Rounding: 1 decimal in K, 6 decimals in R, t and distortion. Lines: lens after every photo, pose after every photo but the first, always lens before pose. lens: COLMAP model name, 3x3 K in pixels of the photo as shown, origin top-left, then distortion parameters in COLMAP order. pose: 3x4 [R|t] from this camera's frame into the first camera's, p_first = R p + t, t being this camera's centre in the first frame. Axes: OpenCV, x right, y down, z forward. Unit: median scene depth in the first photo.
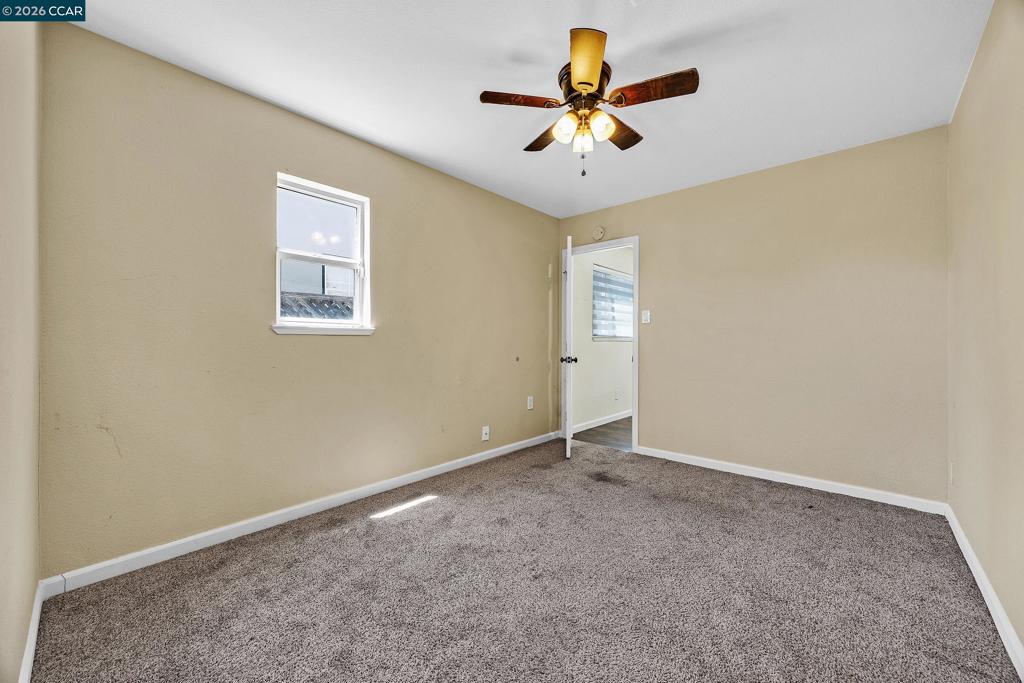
lens RADIAL K [[389.1, 0, 513.9], [0, 389.1, 341.2], [0, 0, 1]] dist [-0.003622, -0.000273]
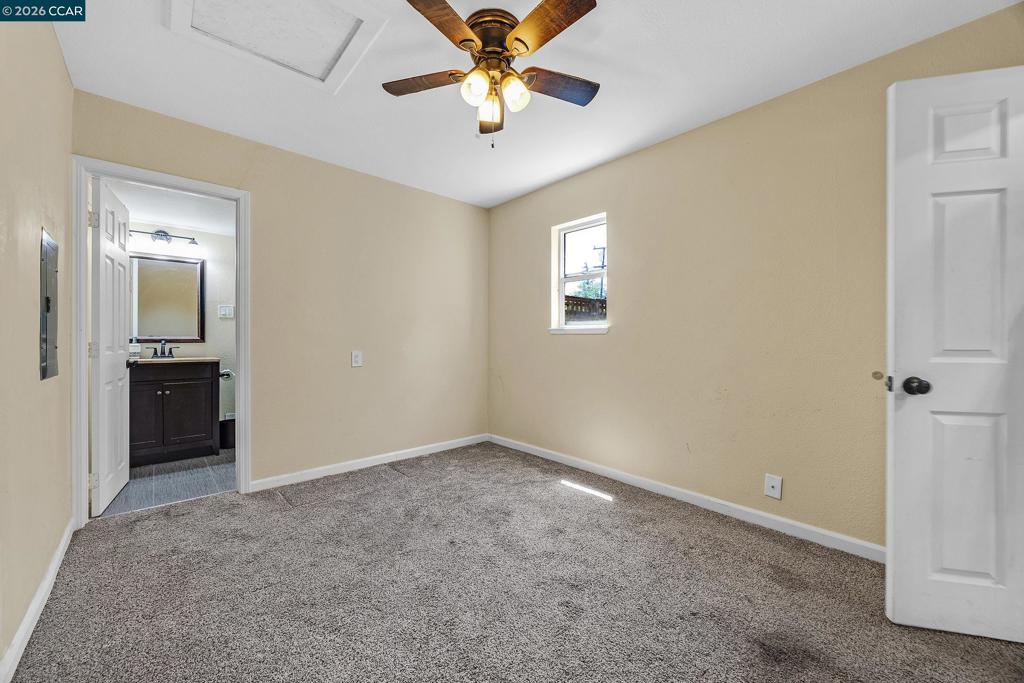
lens RADIAL K [[389.1, 0, 513.9], [0, 389.1, 341.2], [0, 0, 1]] dist [-0.003622, -0.000273]
pose [[-0.091280, 0.004186, -0.995817, 0.838877], [-0.004541, 0.999979, 0.004620, 0.003090], [0.995815, 0.004943, -0.091259, 0.910995]]
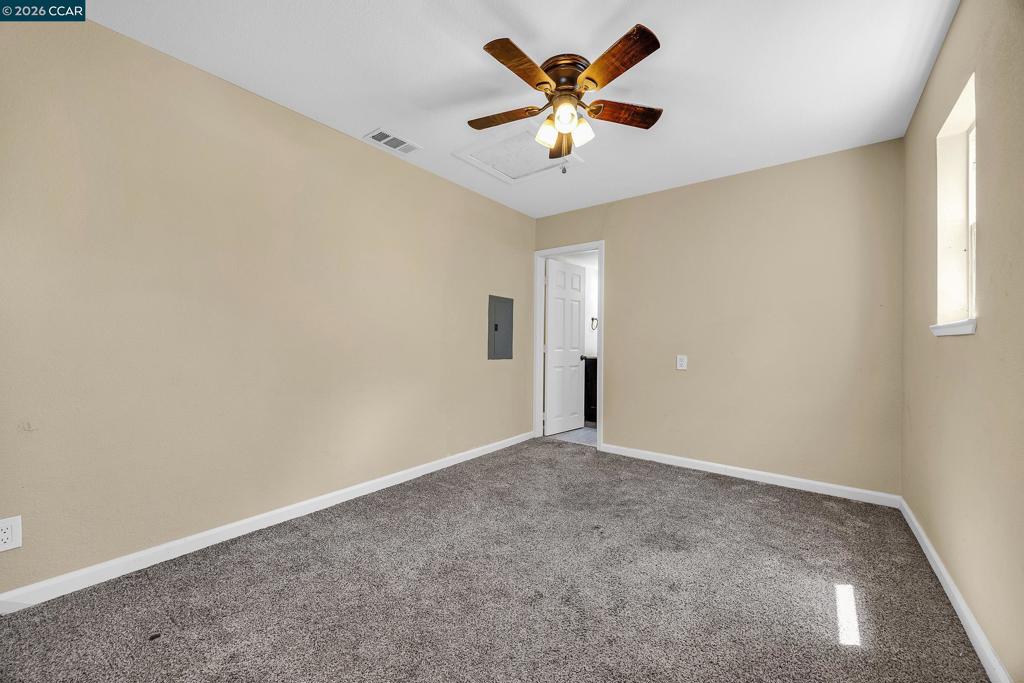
lens RADIAL K [[389.1, 0, 513.9], [0, 389.1, 341.2], [0, 0, 1]] dist [-0.003622, -0.000273]
pose [[-0.996471, -0.012521, -0.082997, 0.306987], [-0.012235, 0.999917, -0.003953, 0.007653], [0.083040, -0.002923, -0.996542, 1.589510]]
